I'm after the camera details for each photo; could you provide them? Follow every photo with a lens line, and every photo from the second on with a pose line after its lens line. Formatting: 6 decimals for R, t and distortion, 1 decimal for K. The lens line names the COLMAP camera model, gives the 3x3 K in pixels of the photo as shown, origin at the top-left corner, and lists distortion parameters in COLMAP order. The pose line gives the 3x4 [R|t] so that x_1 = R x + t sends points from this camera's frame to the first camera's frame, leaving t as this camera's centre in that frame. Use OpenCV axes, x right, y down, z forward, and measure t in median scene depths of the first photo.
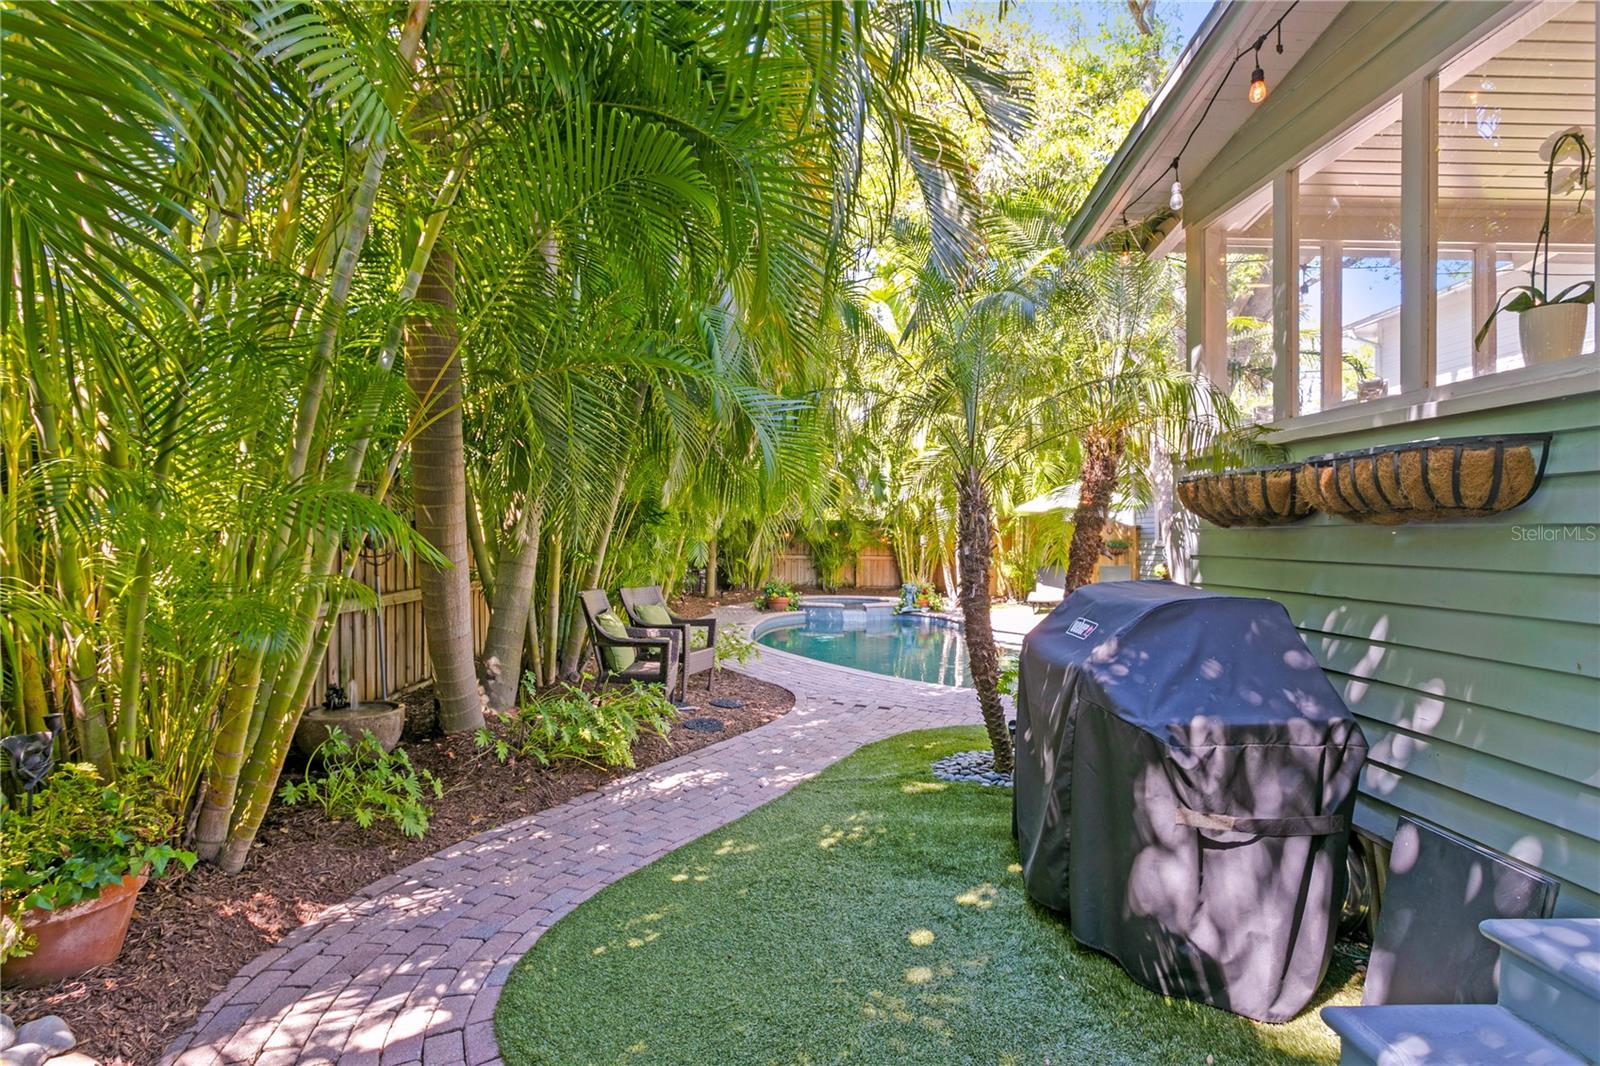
lens RADIAL K [[821.1, 0, 784.6], [0, 821.1, 534.6], [0, 0, 1]] dist [-0.002776, -0.000210]
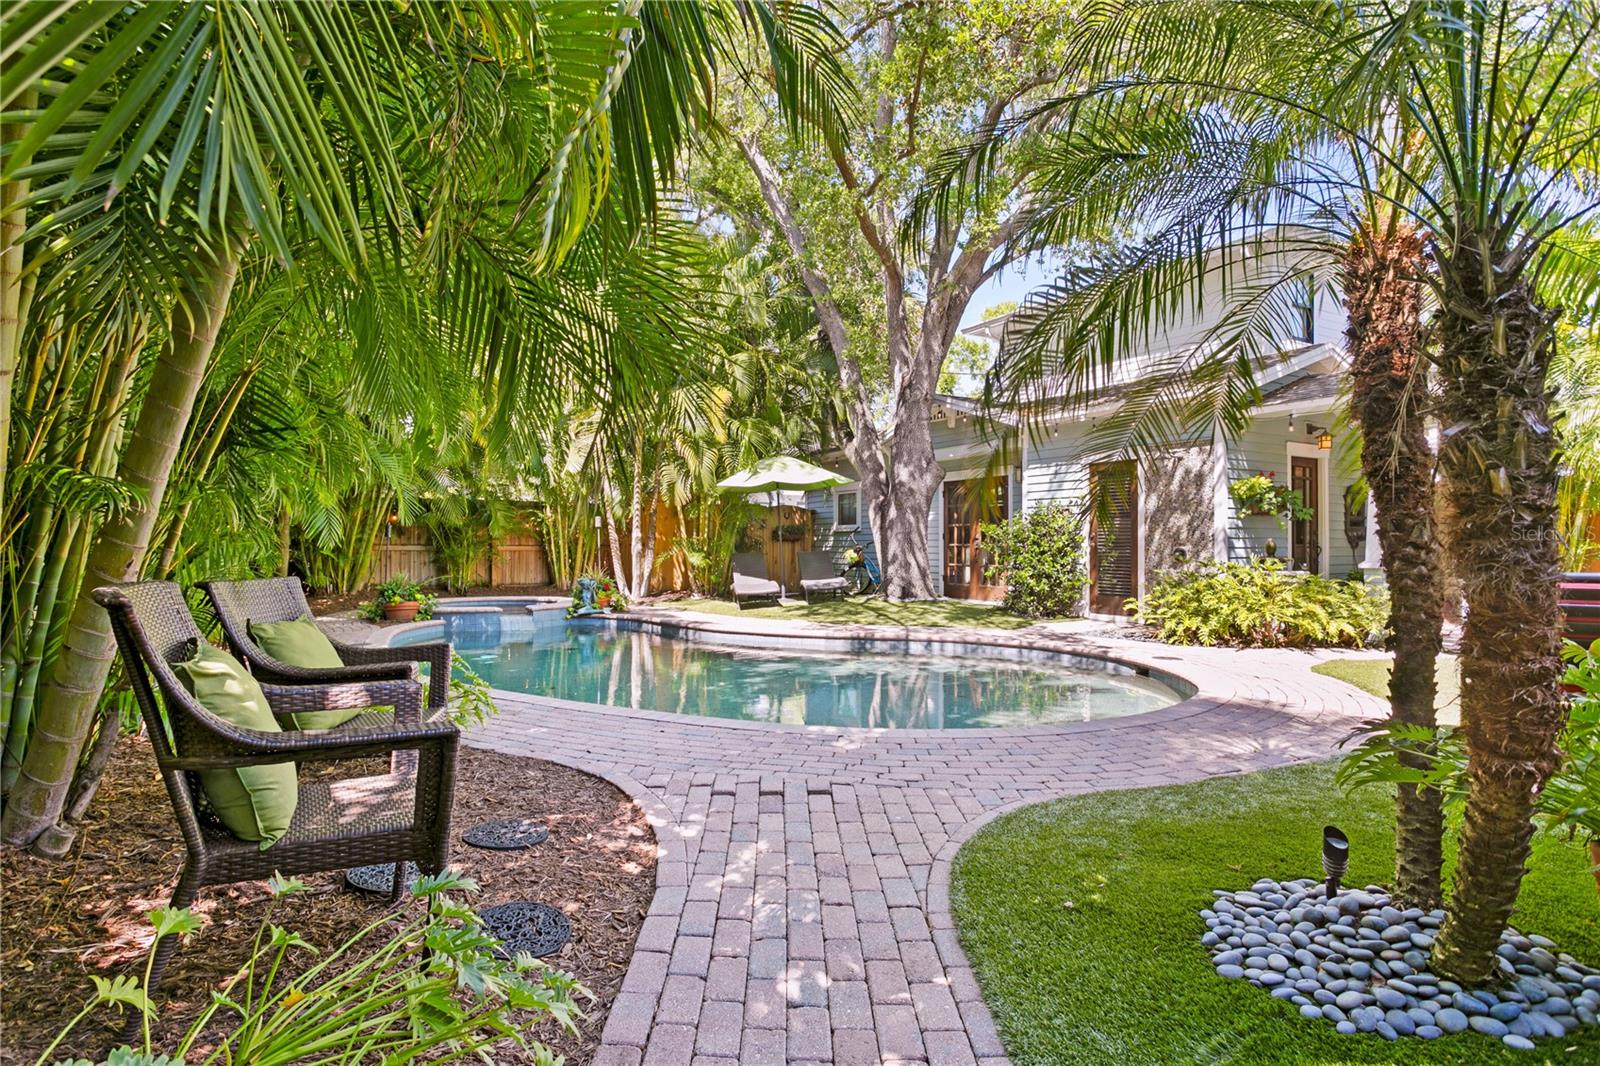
lens RADIAL K [[821.1, 0, 788.5], [0, 821.1, 532.4], [0, 0, 1]] dist [-0.002776, -0.000210]
pose [[0.868993, 0.000483, 0.494823, -0.238562], [0.000747, 0.999997, -0.002288, 0.067446], [-0.494823, 0.002358, 0.868990, 0.825439]]
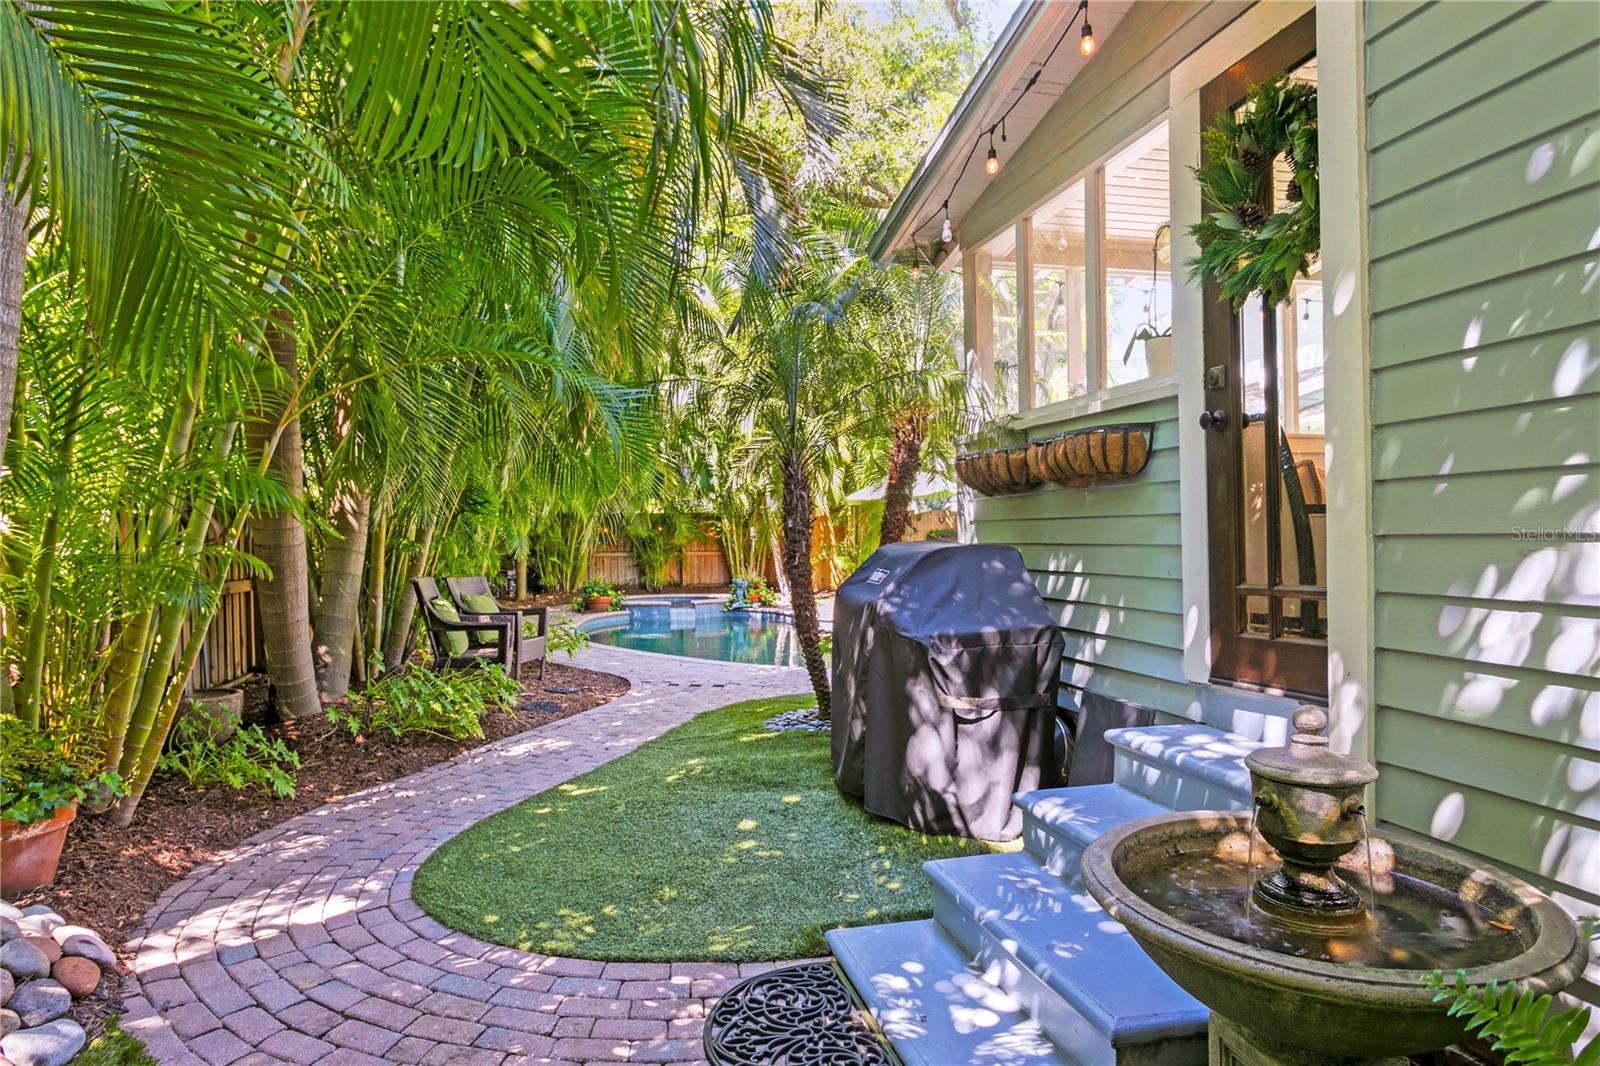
lens RADIAL K [[943.4, 0, 792.4], [0, 943.4, 540.7], [0, 0, 1]] dist [-0.007926, 0.001612]
pose [[0.978258, -0.020769, 0.206347, -0.043859], [0.019514, 0.999777, 0.008119, 0.032138], [-0.206470, -0.003916, 0.978445, -0.271157]]
